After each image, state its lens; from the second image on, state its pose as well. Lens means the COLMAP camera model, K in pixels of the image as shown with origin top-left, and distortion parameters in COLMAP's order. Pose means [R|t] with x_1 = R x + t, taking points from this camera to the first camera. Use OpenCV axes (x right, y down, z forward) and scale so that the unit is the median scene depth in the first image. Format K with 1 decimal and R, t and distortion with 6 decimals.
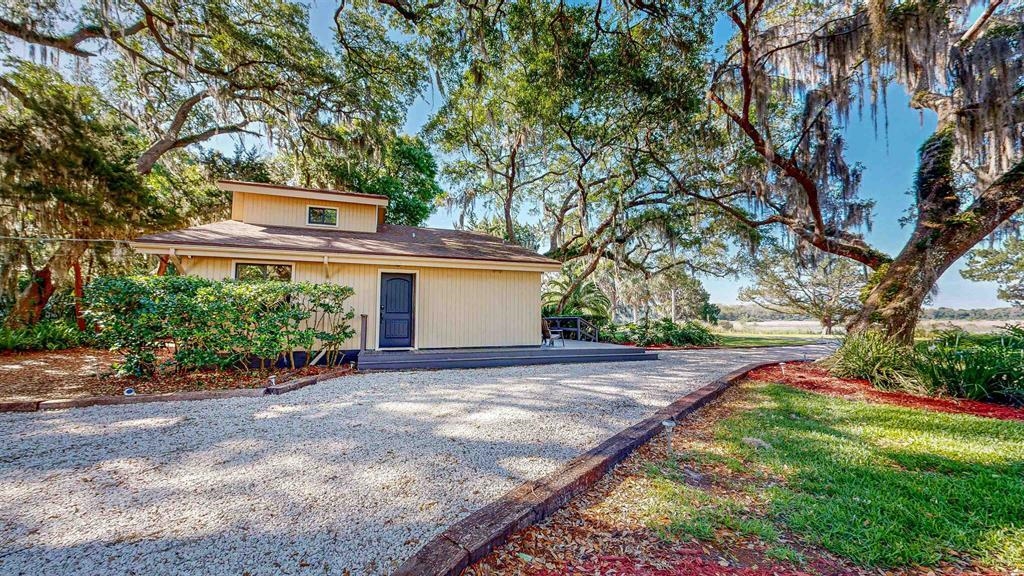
lens RADIAL K [[417.5, 0, 512.0], [0, 417.5, 288.0], [0, 0, 1]] dist [-0.000084, -0.000004]
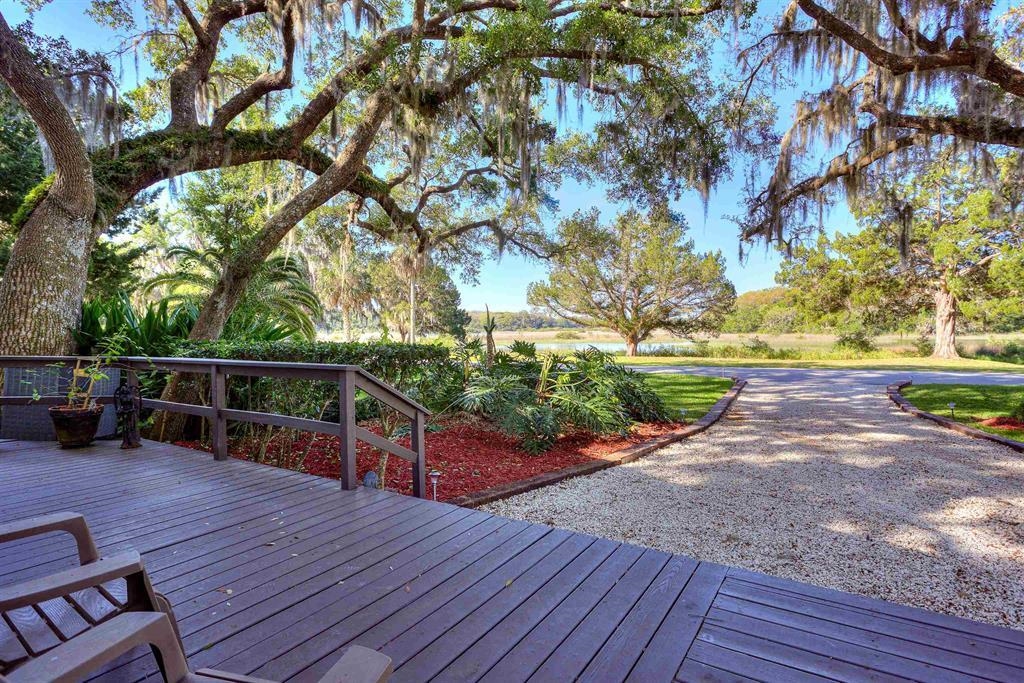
lens RADIAL K [[567.1, 0, 512.0], [0, 567.1, 341.5], [0, 0, 1]] dist [-0.000861, 0.000010]
pose [[0.804676, -0.019260, 0.593402, 0.032780], [-0.038022, 0.995750, 0.083879, 0.016322], [-0.592496, -0.090058, 0.800524, 0.370445]]
